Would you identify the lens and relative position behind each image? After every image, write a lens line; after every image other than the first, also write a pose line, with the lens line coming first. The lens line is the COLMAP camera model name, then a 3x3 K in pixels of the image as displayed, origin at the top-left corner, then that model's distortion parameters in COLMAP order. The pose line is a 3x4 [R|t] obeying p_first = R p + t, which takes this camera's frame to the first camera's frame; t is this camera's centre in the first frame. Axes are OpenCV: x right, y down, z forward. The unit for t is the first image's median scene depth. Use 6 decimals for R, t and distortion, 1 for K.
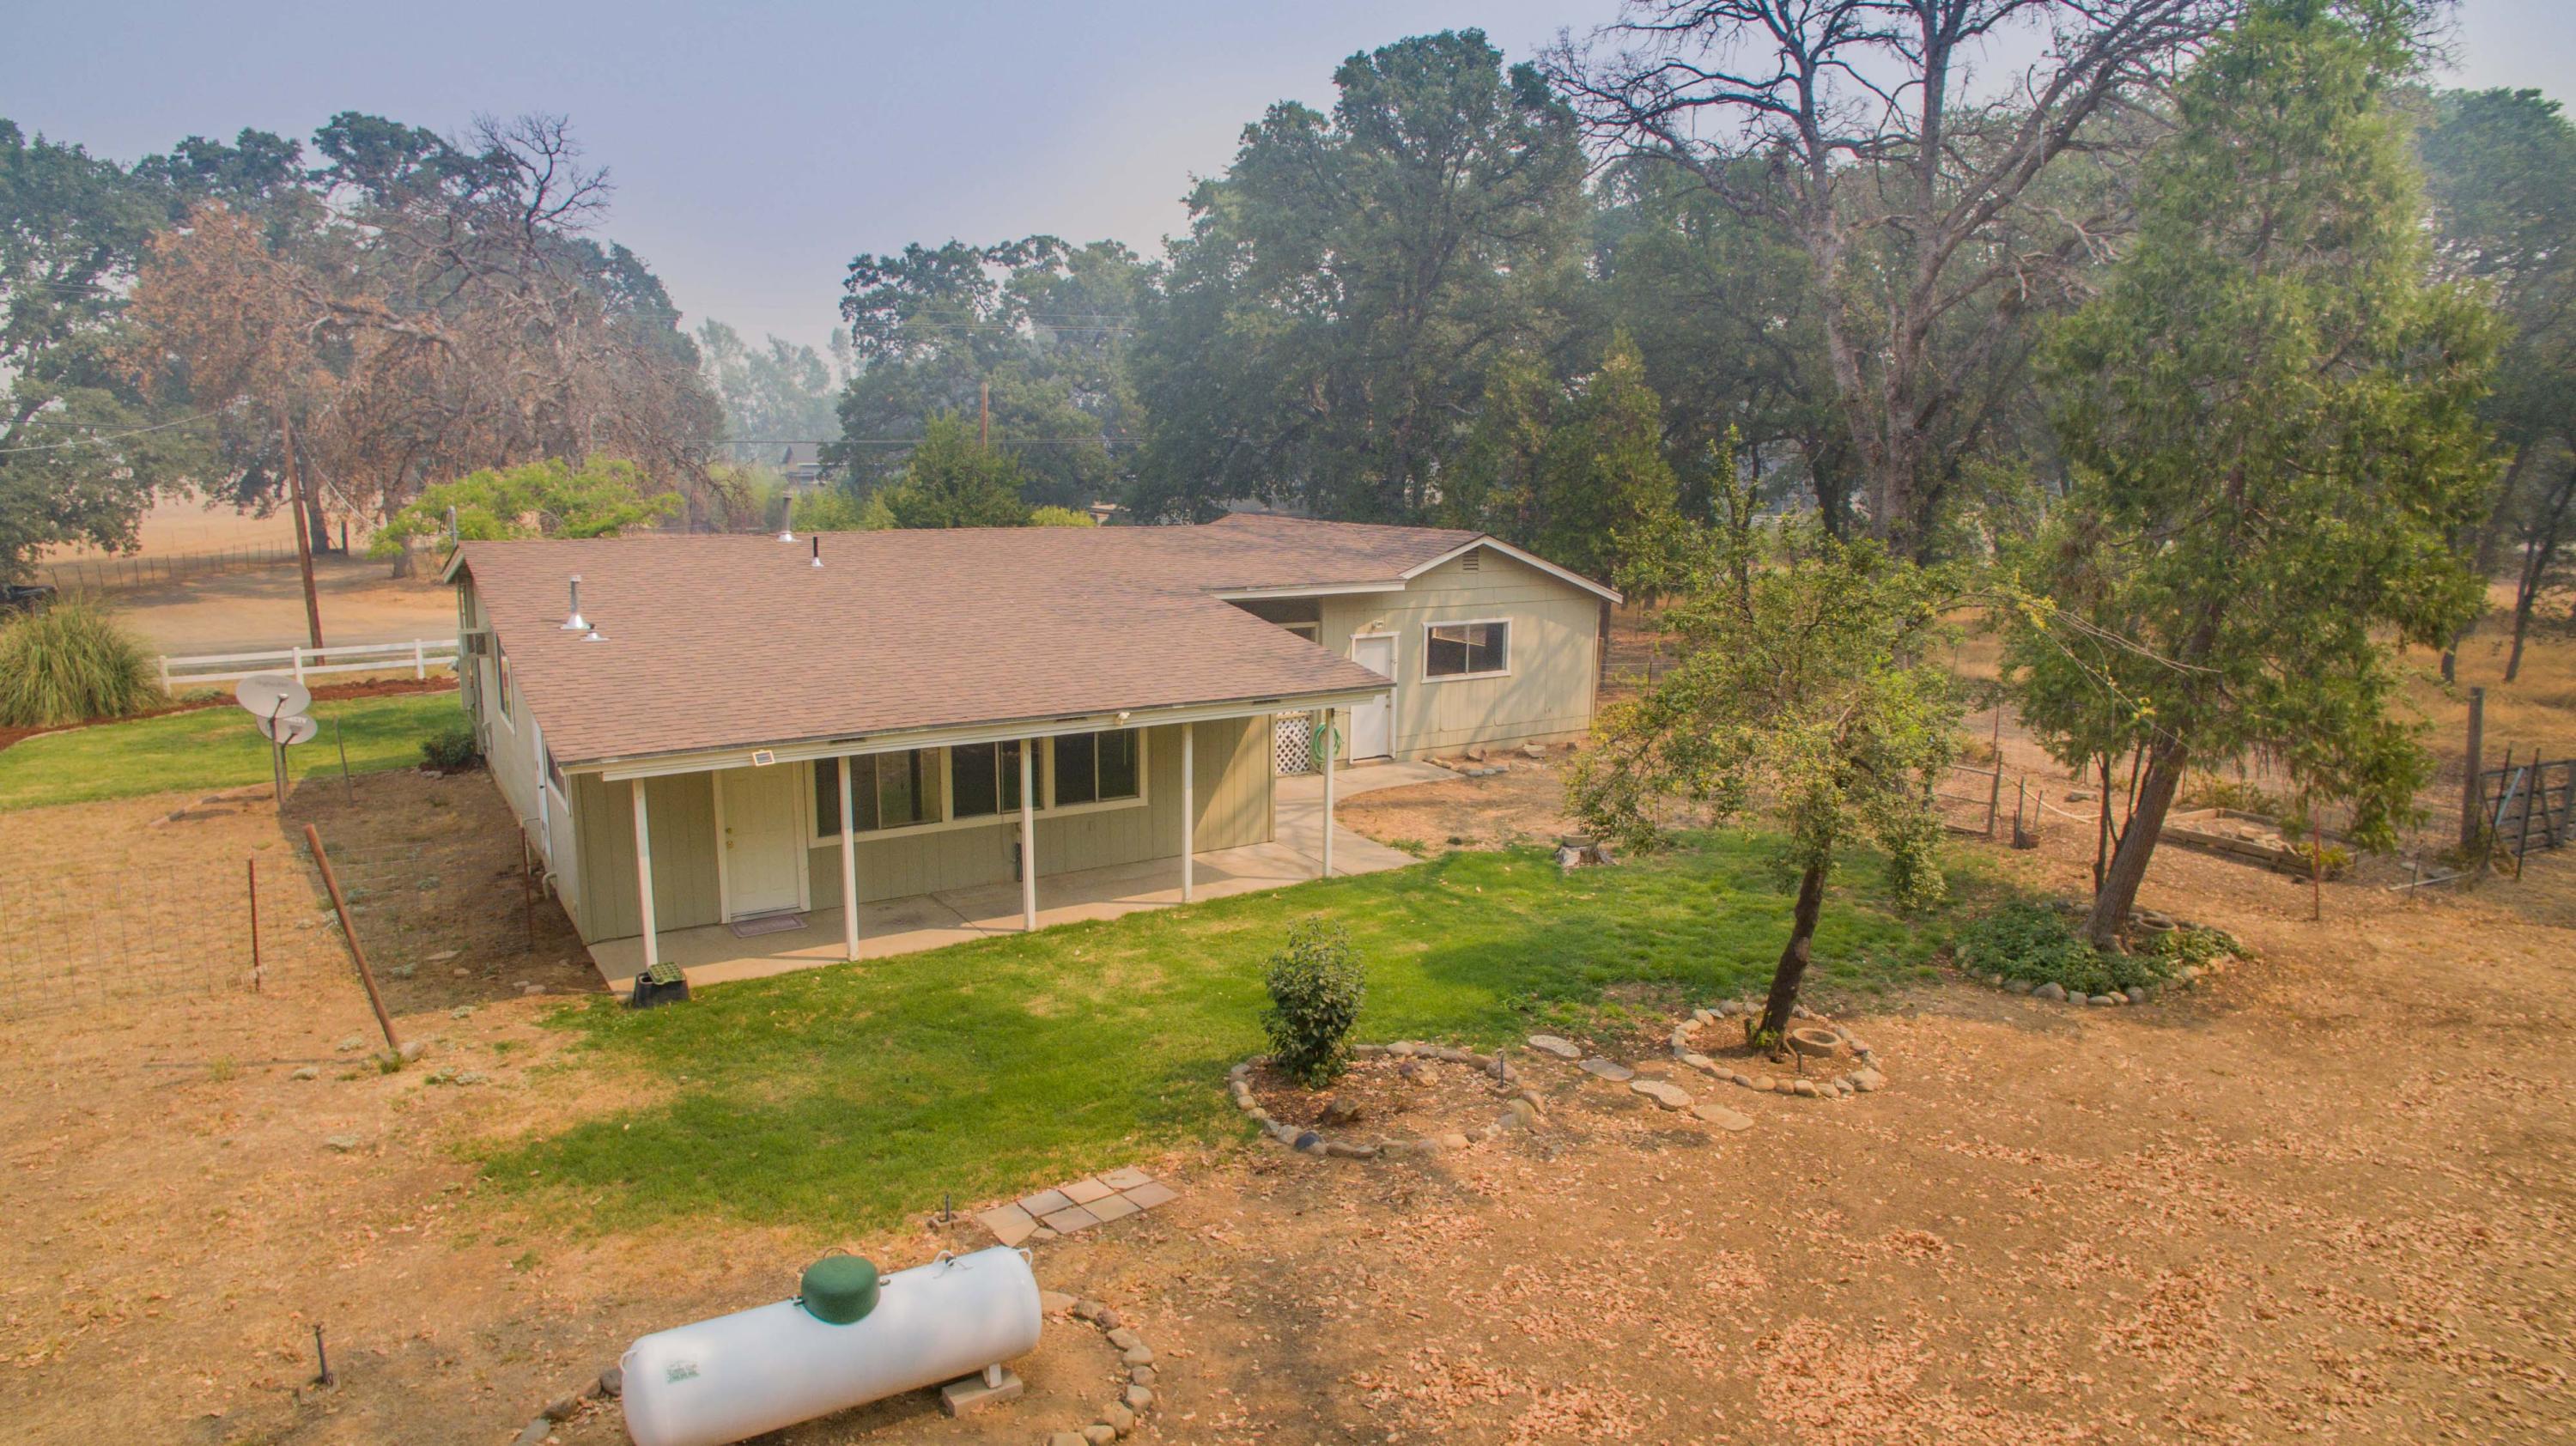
lens RADIAL K [[1513.3, 0, 1268.4], [0, 1513.3, 733.3], [0, 0, 1]] dist [-0.130367, 0.098159]
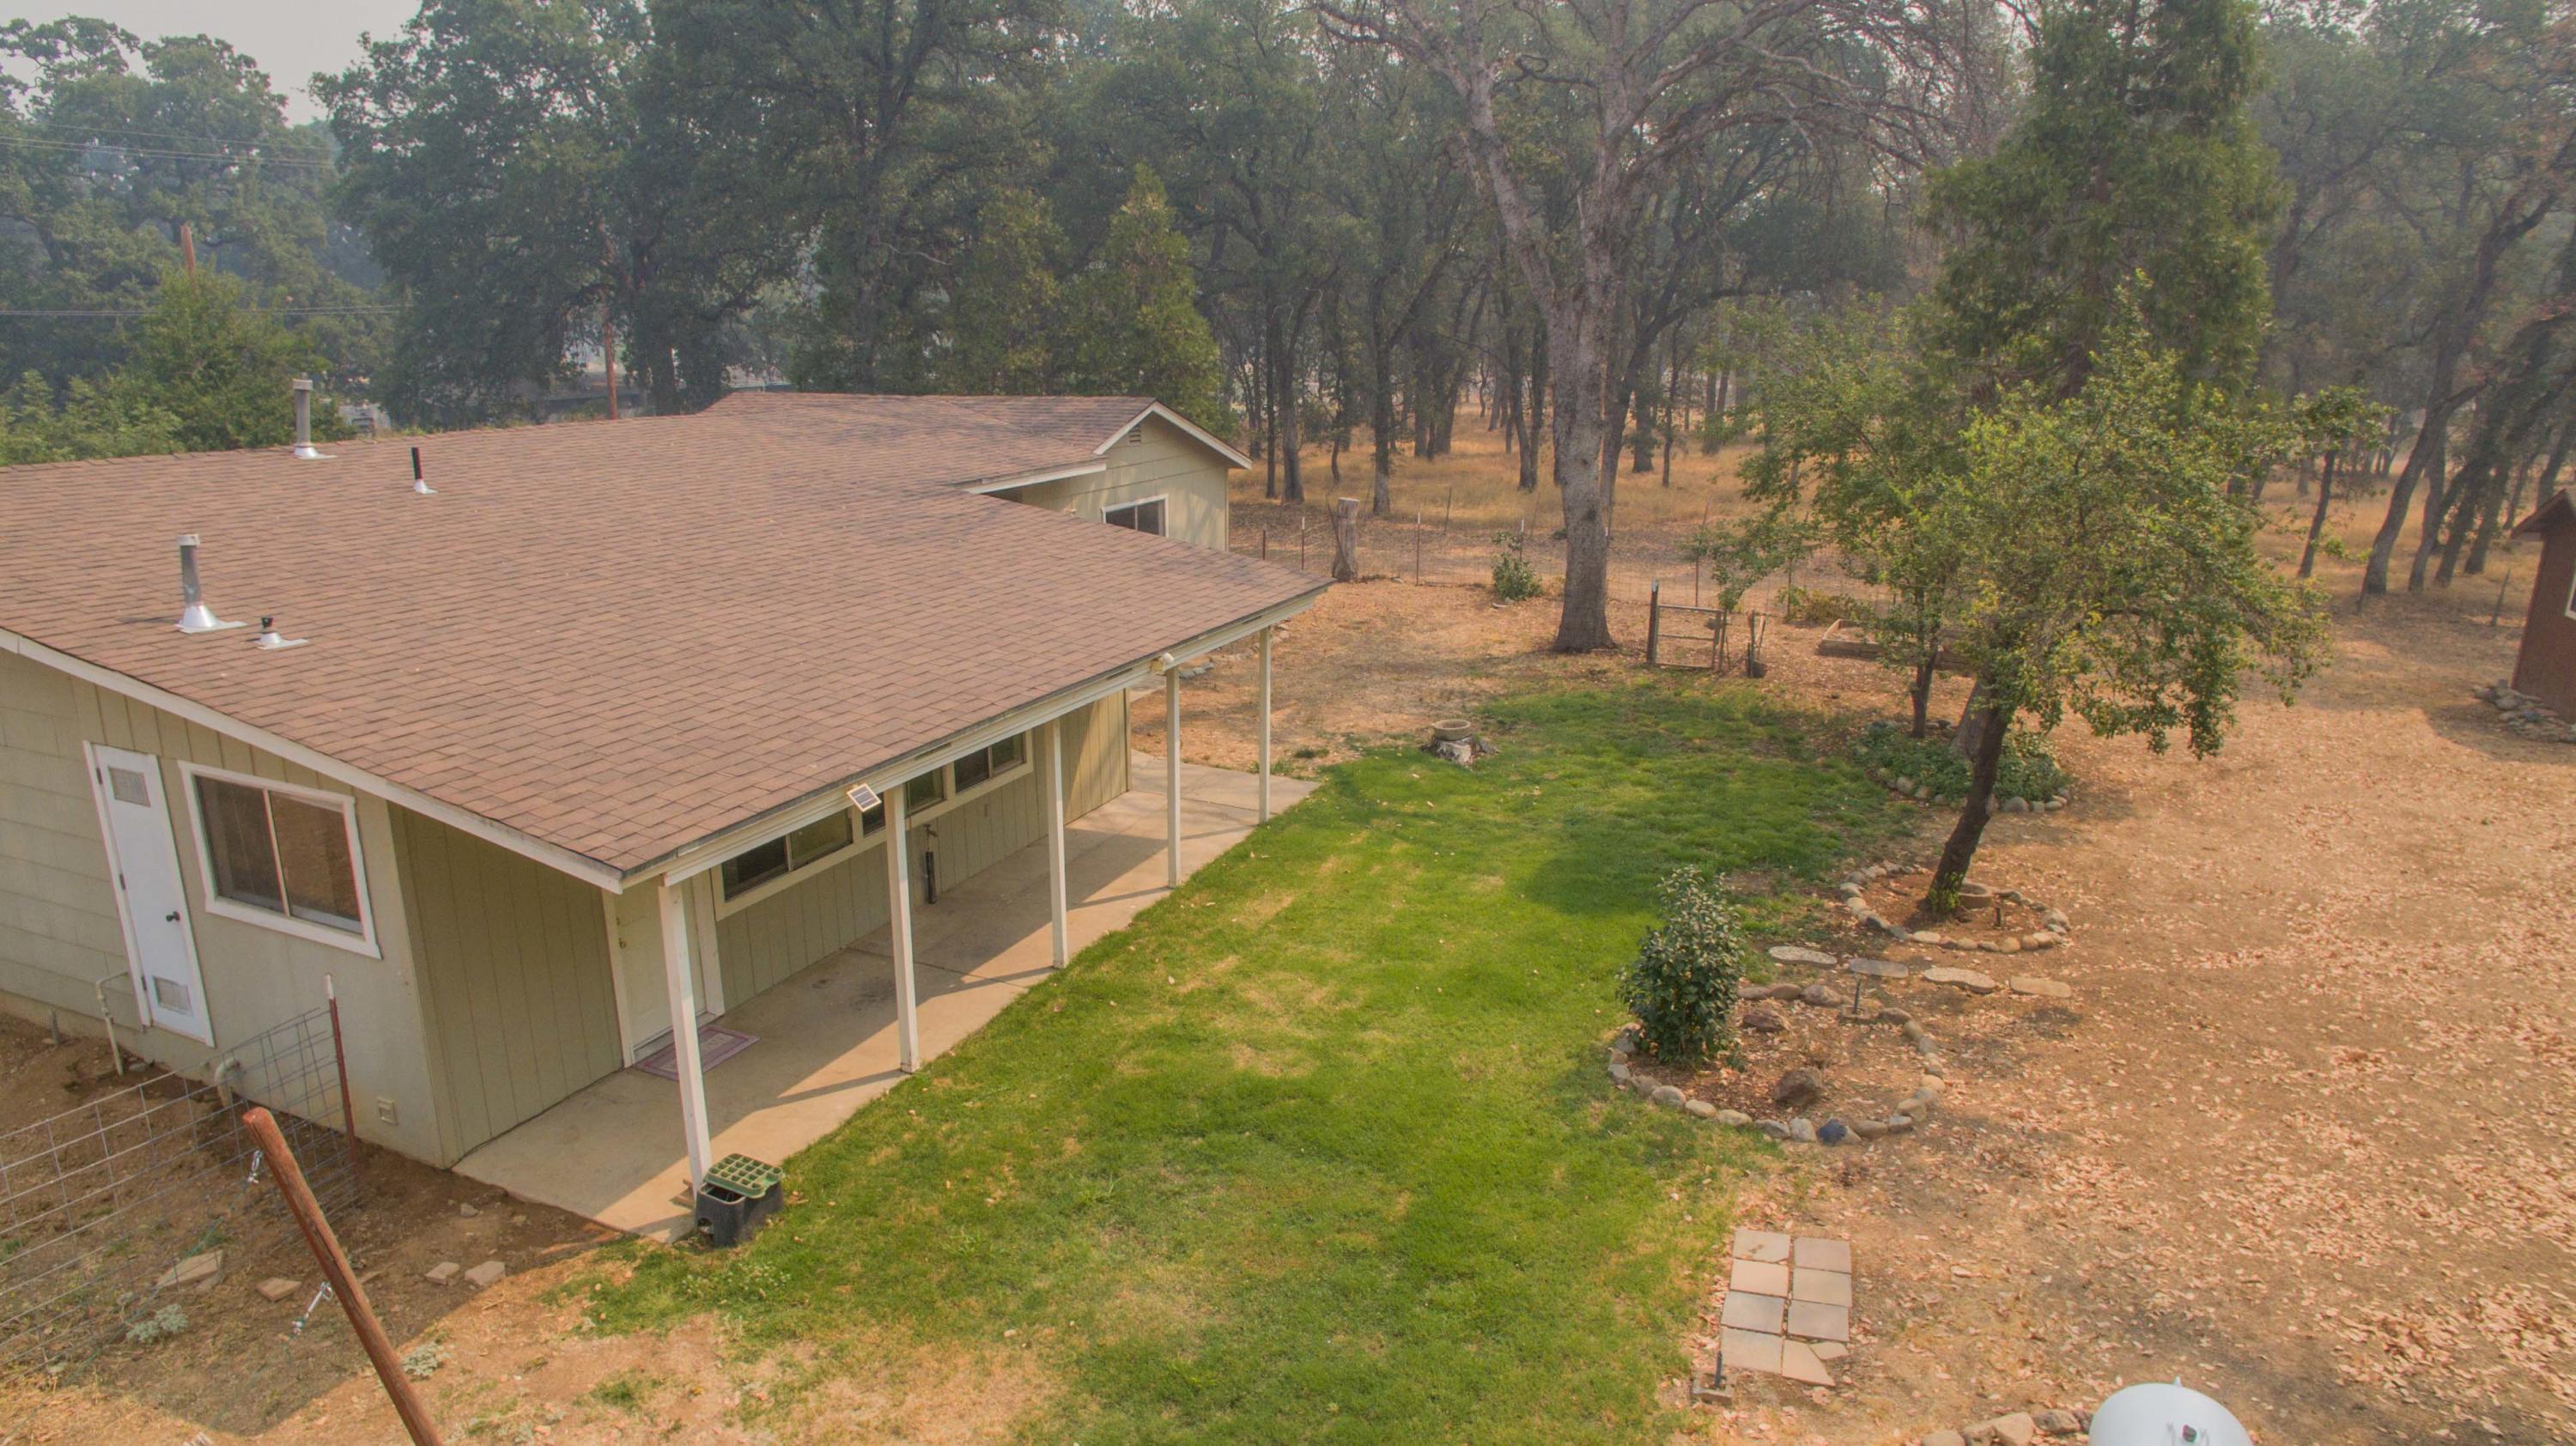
lens RADIAL K [[1561.7, 0, 1288.0], [0, 1561.7, 723.0], [0, 0, 1]] dist [-0.111194, 0.073201]
pose [[0.837541, -0.147541, 0.526076, -0.423301], [0.107363, 0.988520, 0.106308, -0.051642], [-0.535721, -0.032556, 0.843767, 0.289901]]
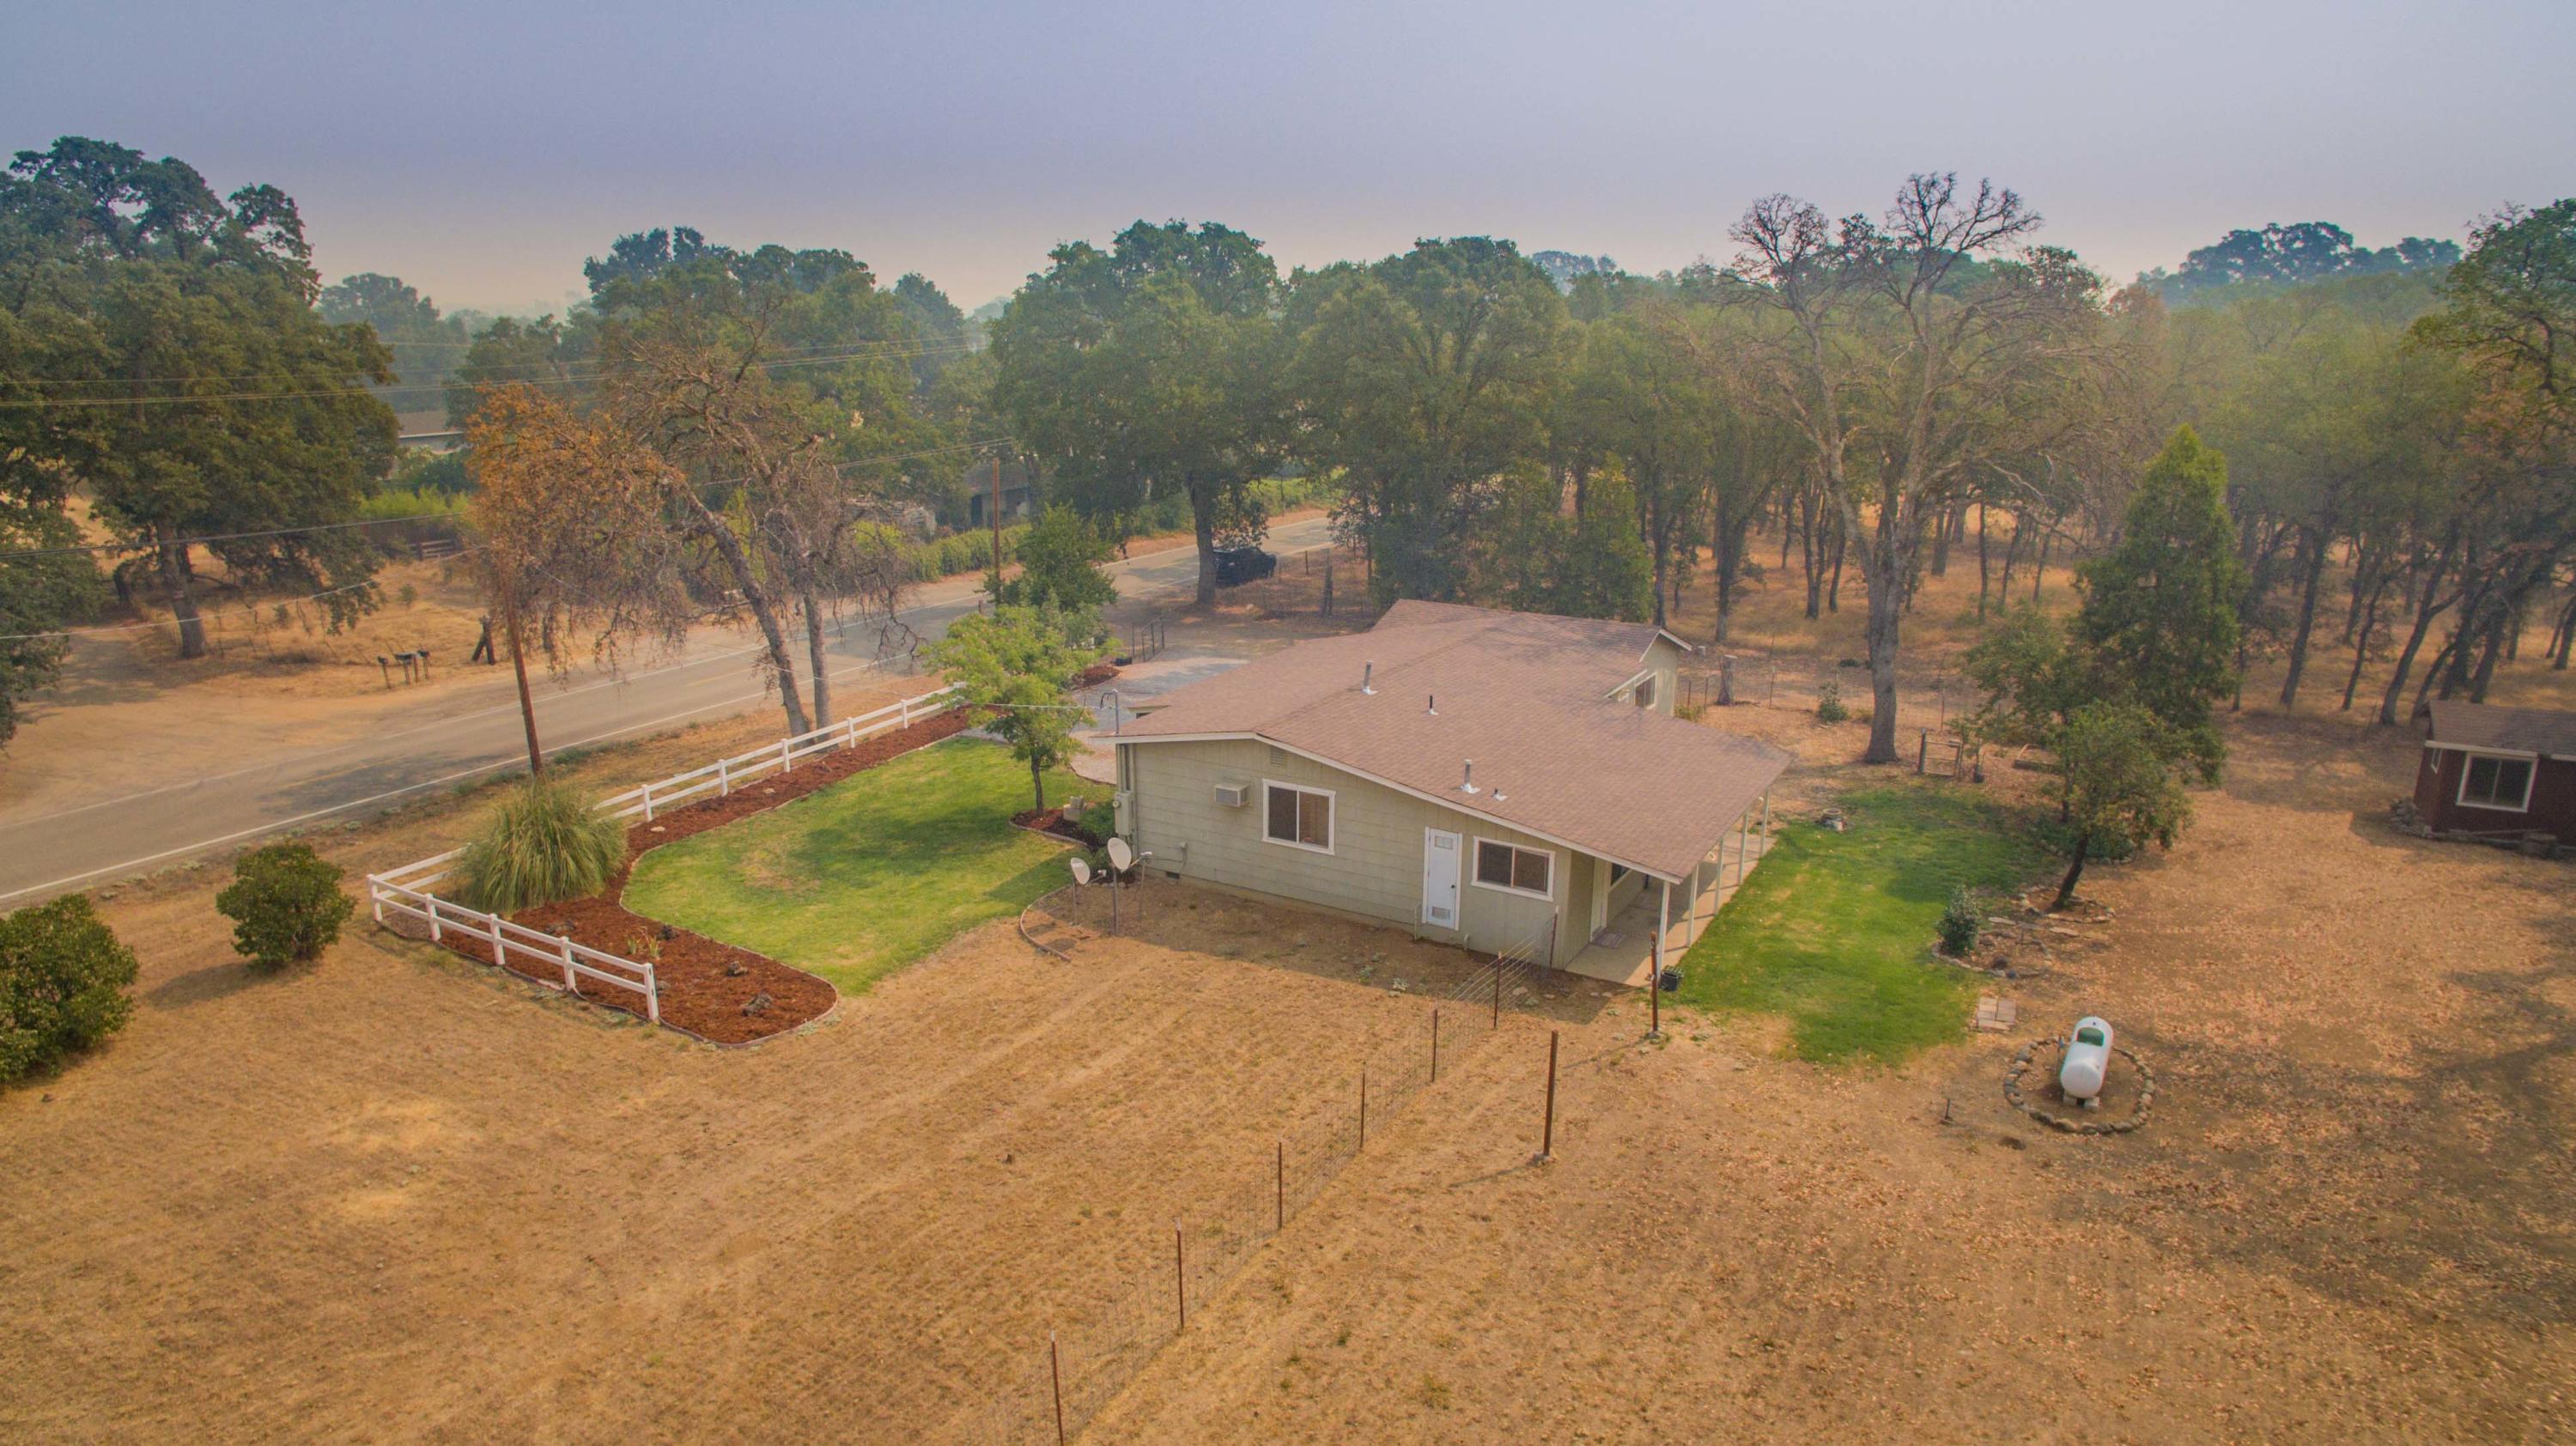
lens RADIAL K [[1513.3, 0, 1268.4], [0, 1513.3, 733.3], [0, 0, 1]] dist [-0.130367, 0.098159]
pose [[0.905562, -0.129523, 0.403958, -1.353446], [0.095681, 0.990073, 0.102961, -0.334429], [-0.413284, -0.054587, 0.908965, -0.474289]]
